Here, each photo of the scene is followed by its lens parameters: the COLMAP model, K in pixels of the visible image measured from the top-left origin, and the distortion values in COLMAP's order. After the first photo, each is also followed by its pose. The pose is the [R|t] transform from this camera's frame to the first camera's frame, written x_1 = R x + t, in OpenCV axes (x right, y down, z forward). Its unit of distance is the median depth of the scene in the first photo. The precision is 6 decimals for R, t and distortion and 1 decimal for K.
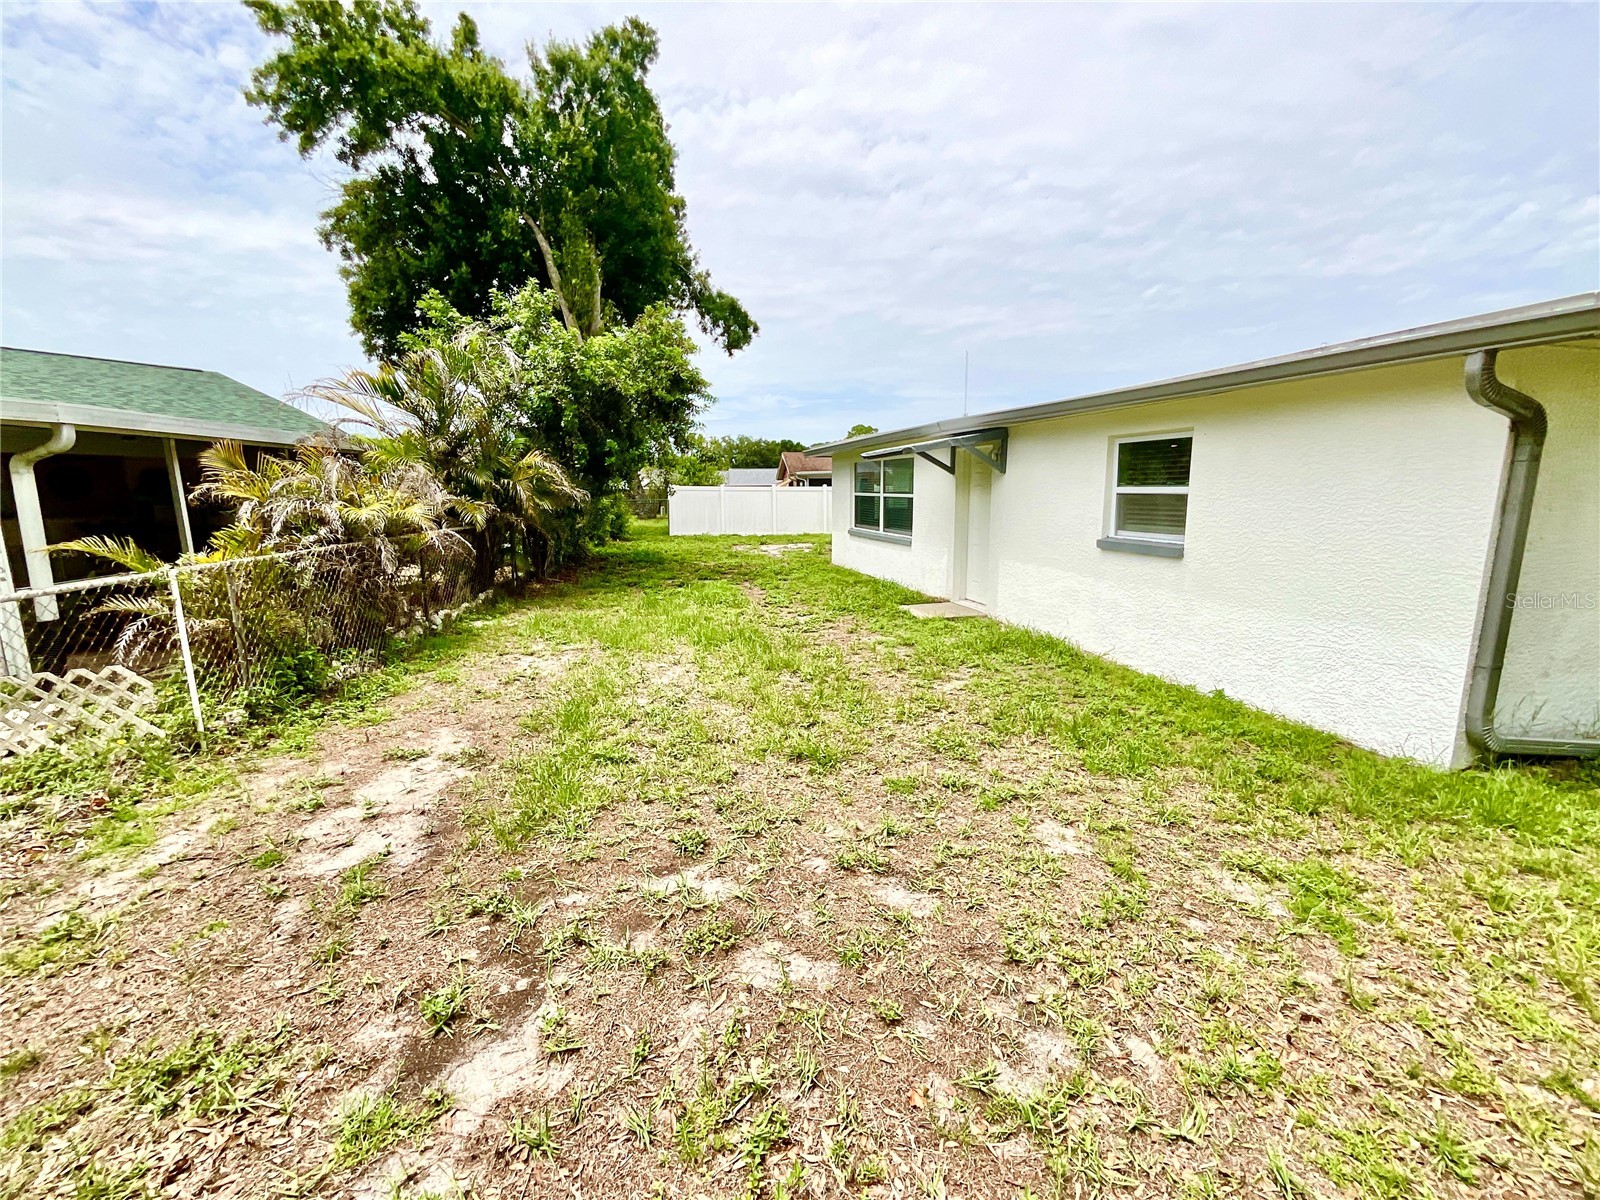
lens RADIAL K [[652.2, 0, 802.1], [0, 652.2, 599.2], [0, 0, 1]] dist [-0.000519, 0.000573]
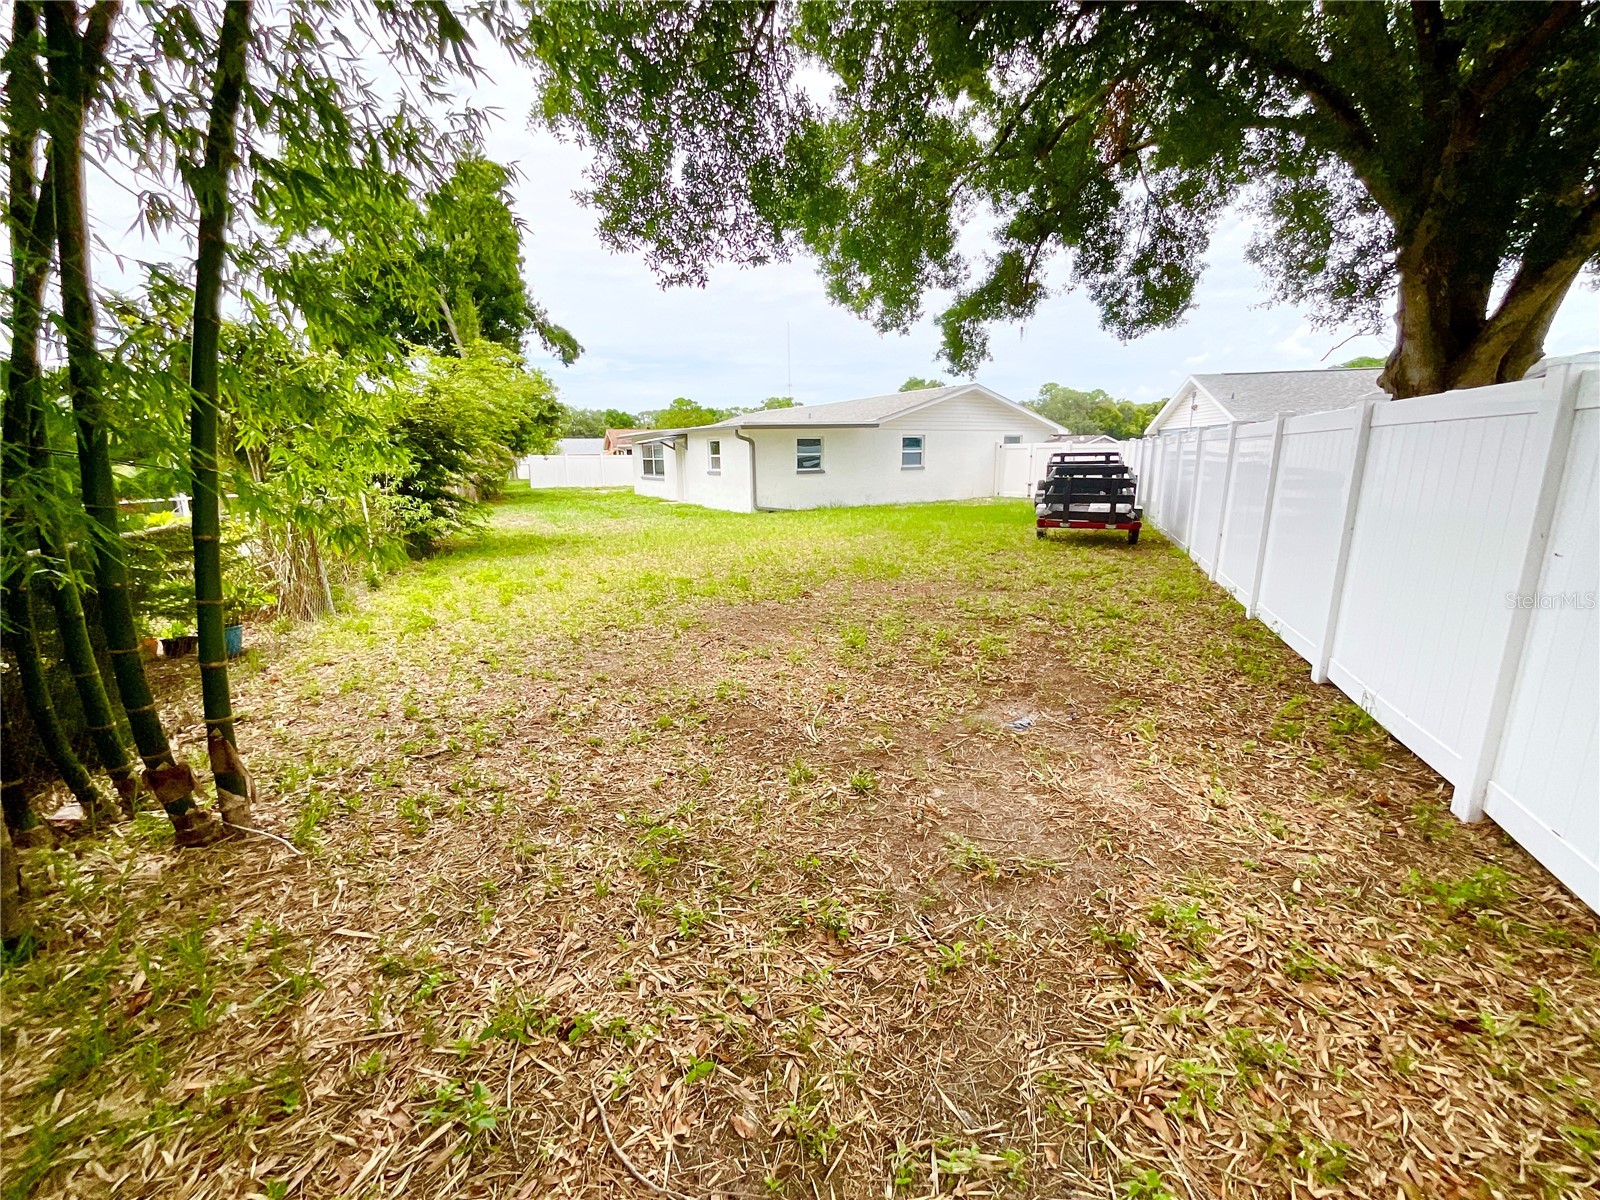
lens RADIAL K [[652.2, 0, 802.1], [0, 652.2, 599.2], [0, 0, 1]] dist [-0.000519, 0.000573]
pose [[0.969265, -0.060572, 0.238446, 0.026590], [0.049015, 0.997331, 0.054106, 0.103665], [-0.241087, -0.040755, 0.969647, -0.608140]]
